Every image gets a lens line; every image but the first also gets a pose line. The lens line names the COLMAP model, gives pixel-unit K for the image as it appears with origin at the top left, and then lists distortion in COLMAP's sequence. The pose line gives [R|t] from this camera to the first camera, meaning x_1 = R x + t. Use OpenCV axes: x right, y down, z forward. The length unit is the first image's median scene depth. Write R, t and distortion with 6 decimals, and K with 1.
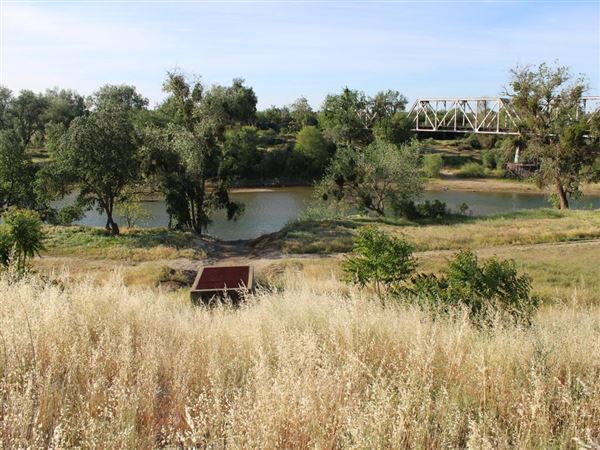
lens RADIAL K [[506.9, 0, 290.7], [0, 506.9, 226.2], [0, 0, 1]] dist [-0.152962, 0.122488]
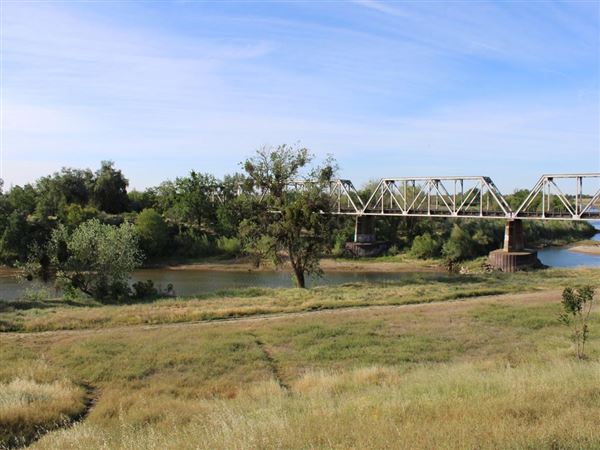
lens RADIAL K [[506.9, 0, 290.7], [0, 506.9, 226.2], [0, 0, 1]] dist [-0.152962, 0.122488]
pose [[0.988566, -0.000518, 0.150787, 0.166270], [0.024904, 0.986822, -0.159883, 0.003089], [-0.148717, 0.161810, 0.975552, -0.009016]]
